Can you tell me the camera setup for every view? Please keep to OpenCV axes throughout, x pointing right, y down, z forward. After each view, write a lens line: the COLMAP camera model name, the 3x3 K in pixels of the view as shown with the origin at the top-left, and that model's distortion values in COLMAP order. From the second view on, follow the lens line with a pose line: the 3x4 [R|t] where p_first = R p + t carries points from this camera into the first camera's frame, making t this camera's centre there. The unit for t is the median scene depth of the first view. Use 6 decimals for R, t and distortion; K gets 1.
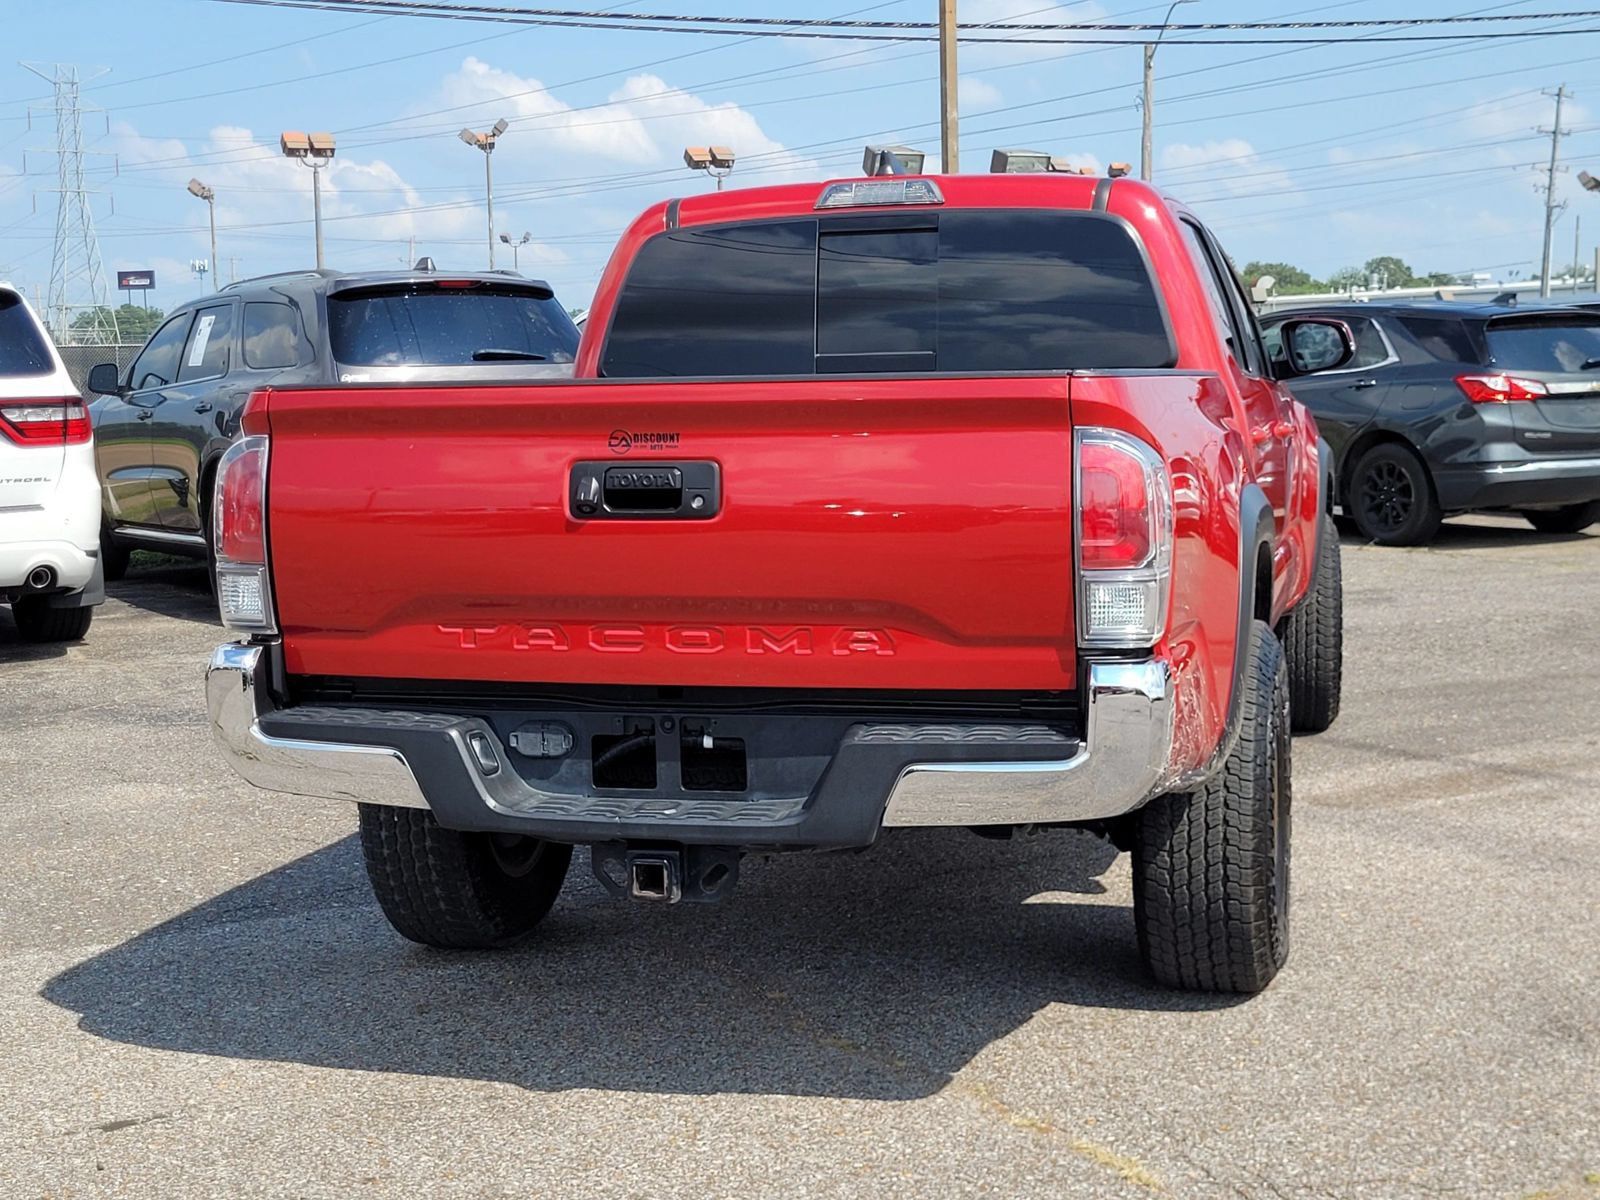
lens RADIAL K [[1968.0, 0, 814.2], [0, 1968.0, 601.6], [0, 0, 1]] dist [0.043958, 0.000000]
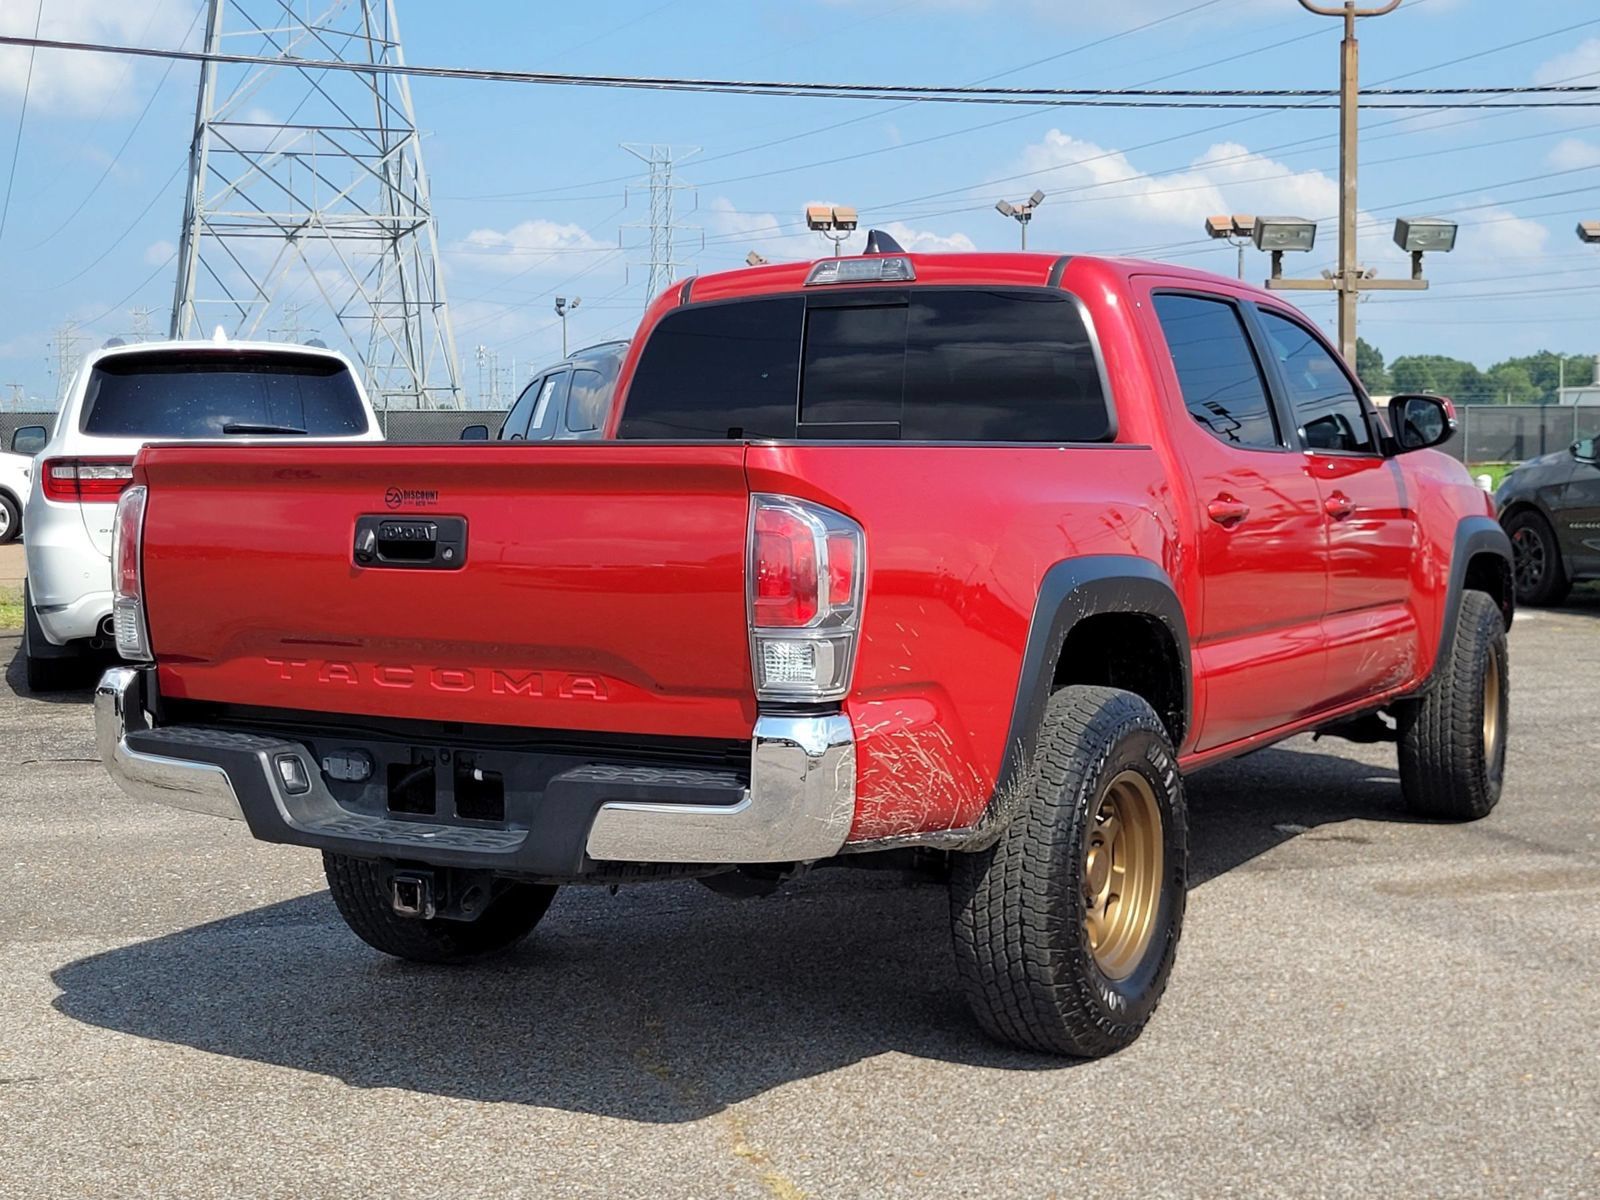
lens RADIAL K [[1968.0, 0, 844.3], [0, 1968.0, 601.6], [0, 0, 1]] dist [0.043958, 0.000000]
pose [[0.974780, 0.033135, -0.220696, 0.375777], [-0.040691, 0.998728, -0.029775, -0.000102], [0.219428, 0.038005, 0.974888, -0.024613]]
